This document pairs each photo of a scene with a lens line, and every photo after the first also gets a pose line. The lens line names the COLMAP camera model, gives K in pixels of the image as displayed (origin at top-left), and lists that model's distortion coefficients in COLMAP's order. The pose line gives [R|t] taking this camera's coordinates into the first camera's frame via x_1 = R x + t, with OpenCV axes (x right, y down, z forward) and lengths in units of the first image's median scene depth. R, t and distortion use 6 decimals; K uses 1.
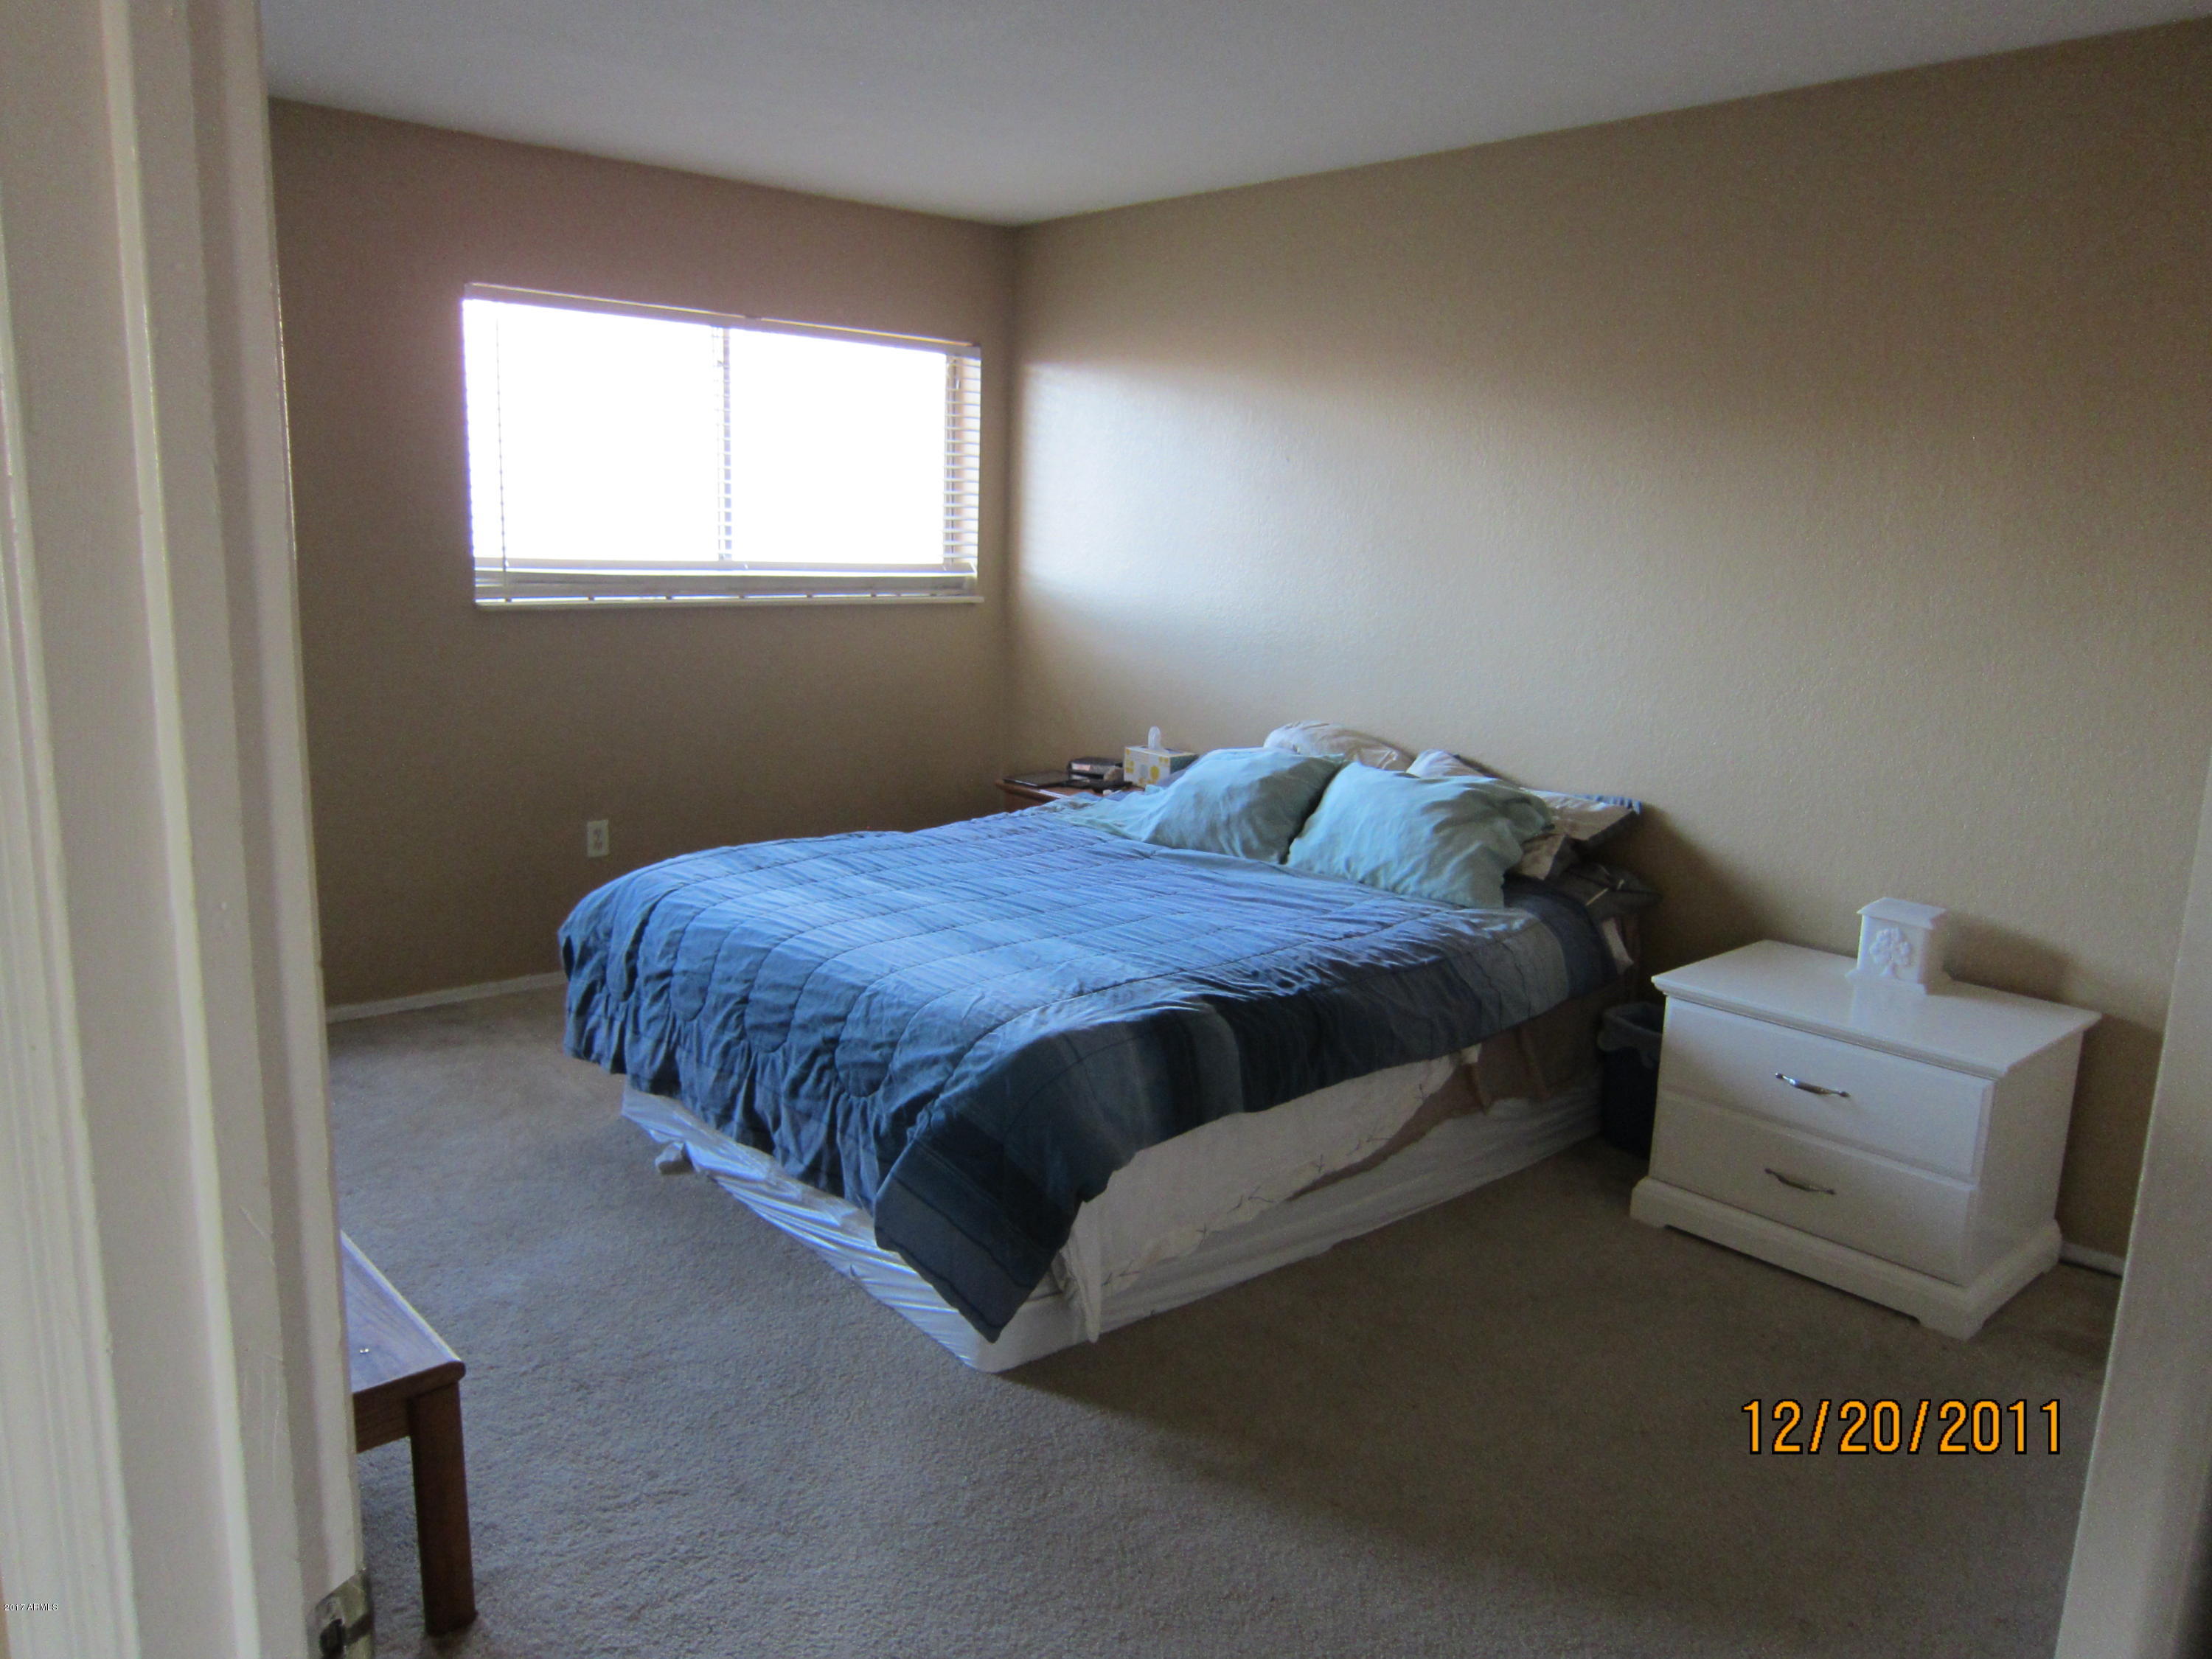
lens RADIAL K [[1568.8, 0, 1106.0], [0, 1568.8, 829.5], [0, 0, 1]] dist [-0.044826, 0.000234]
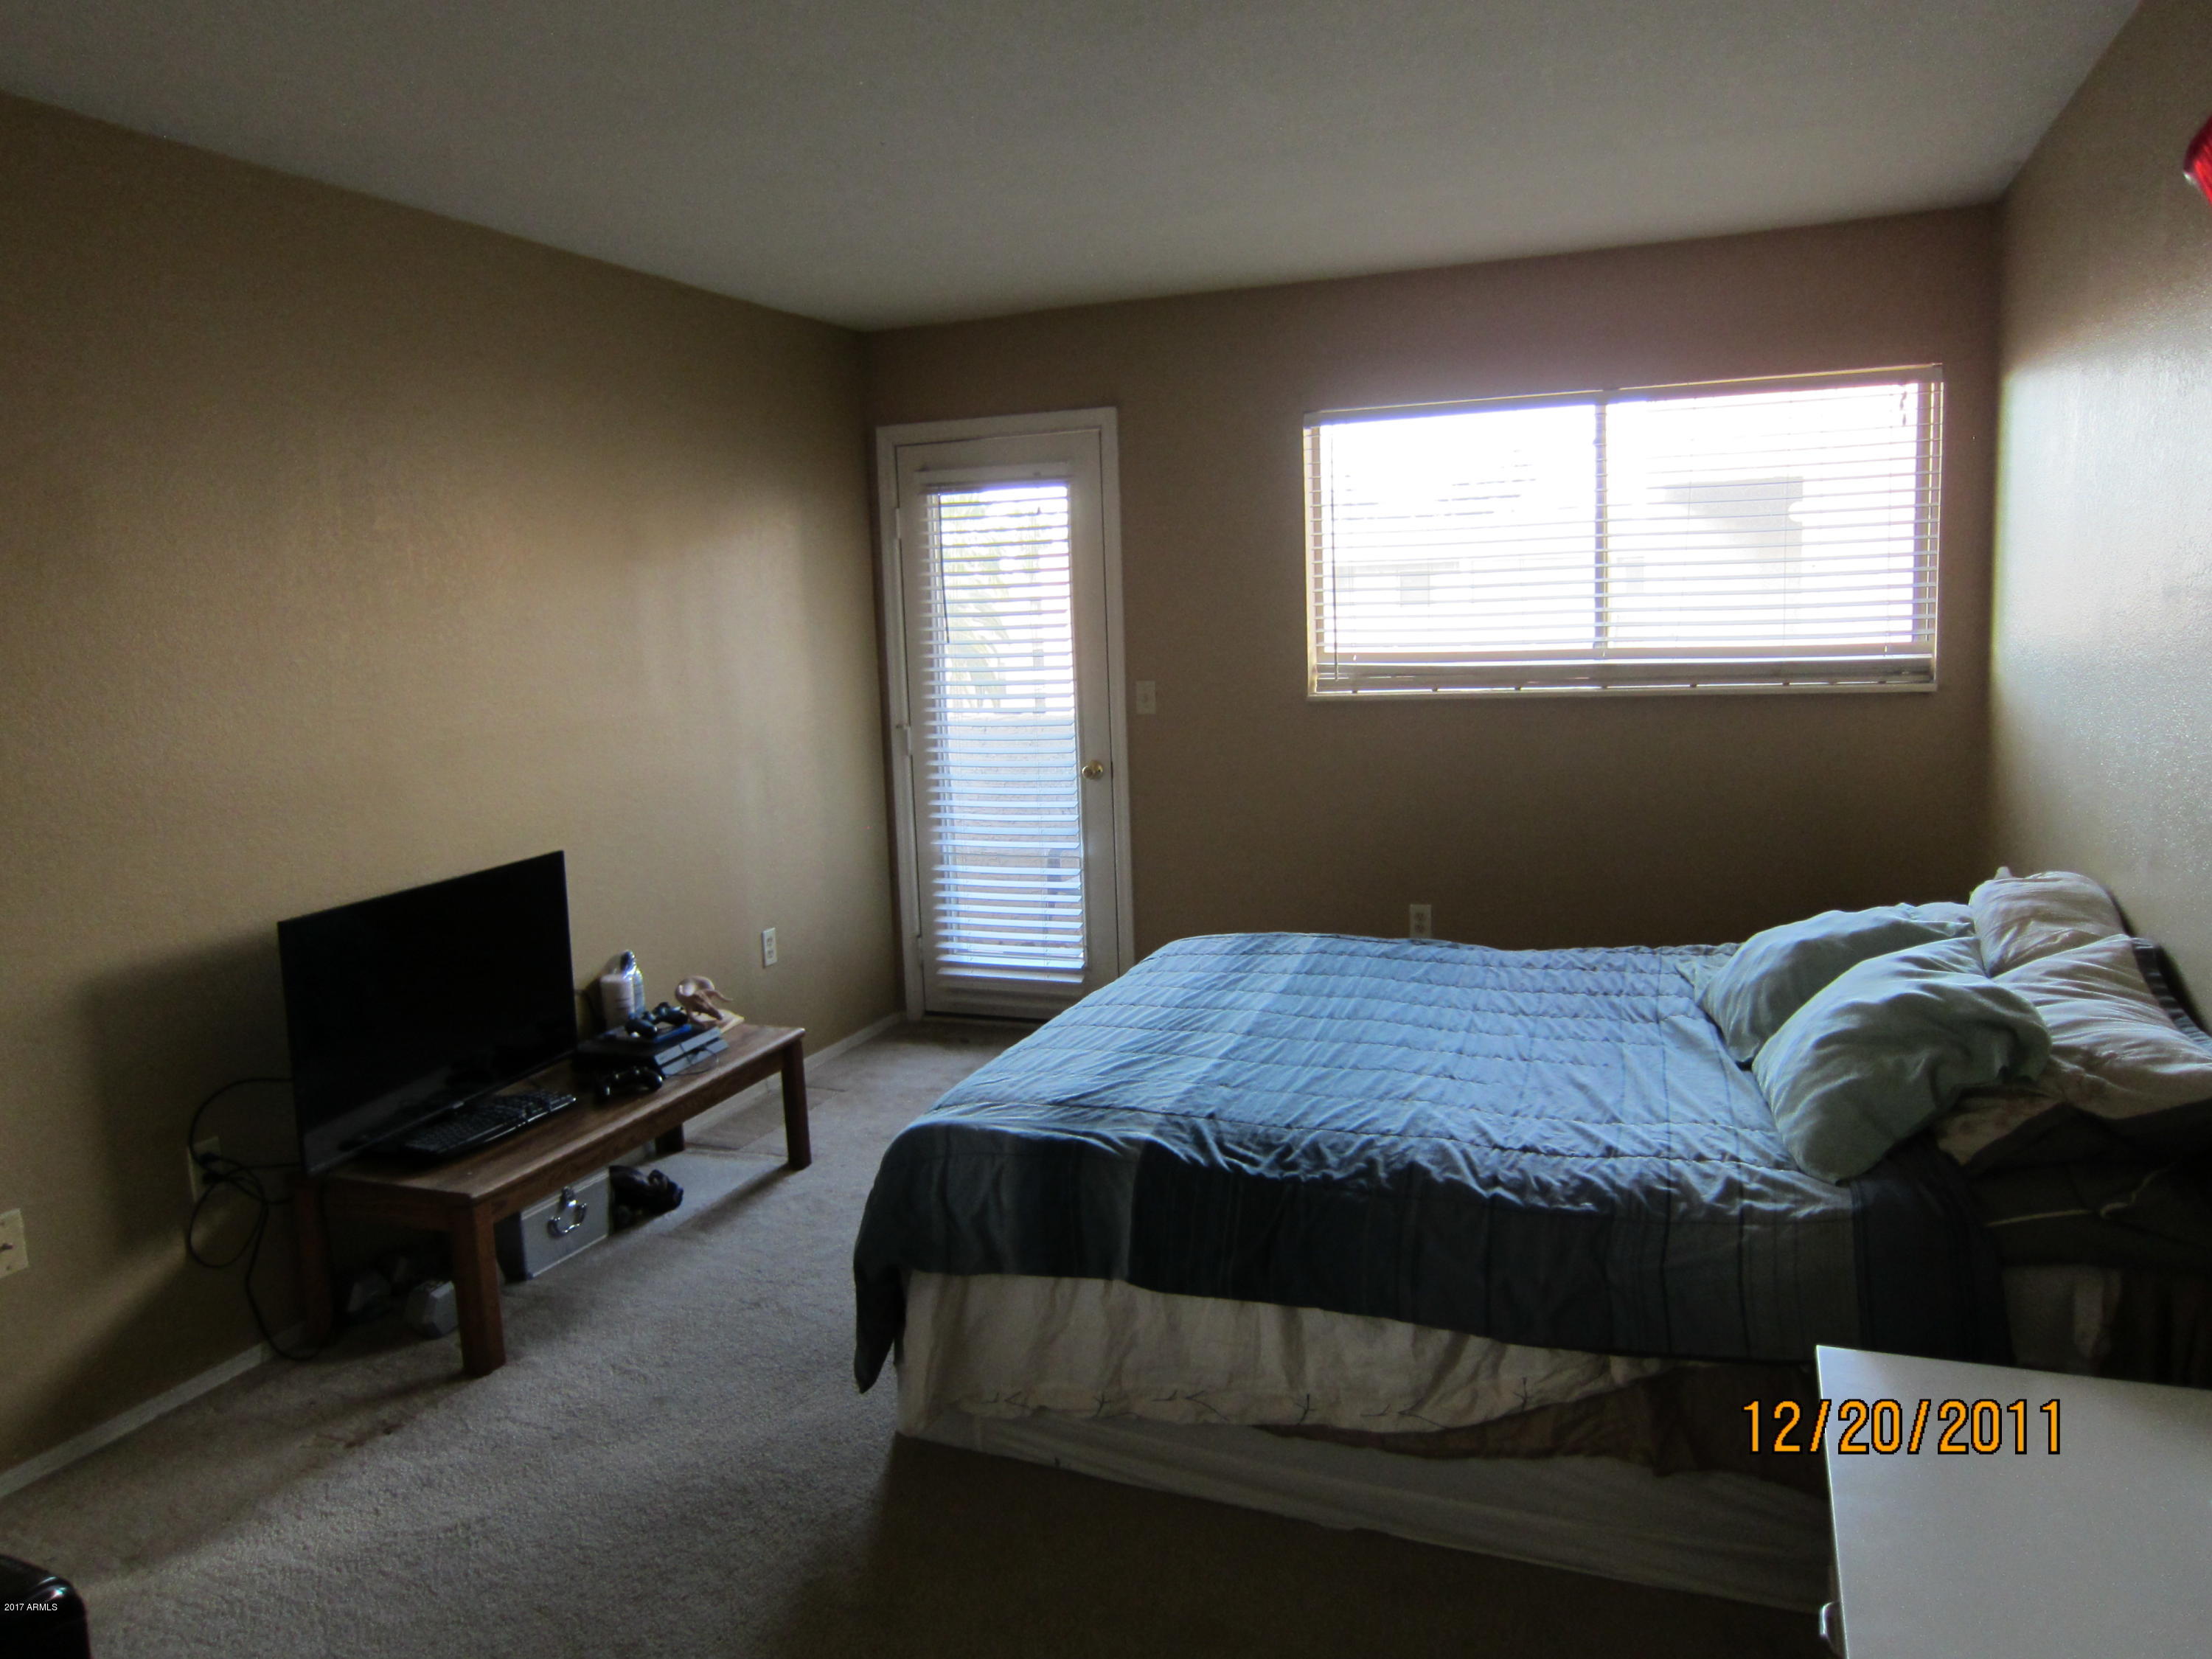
lens RADIAL K [[1568.8, 0, 1106.0], [0, 1568.8, 829.5], [0, 0, 1]] dist [-0.044826, 0.000234]
pose [[0.445756, 0.071733, -0.892276, 0.625060], [-0.119522, 0.992628, 0.020091, -0.063005], [0.887139, 0.097691, 0.451043, 0.429788]]
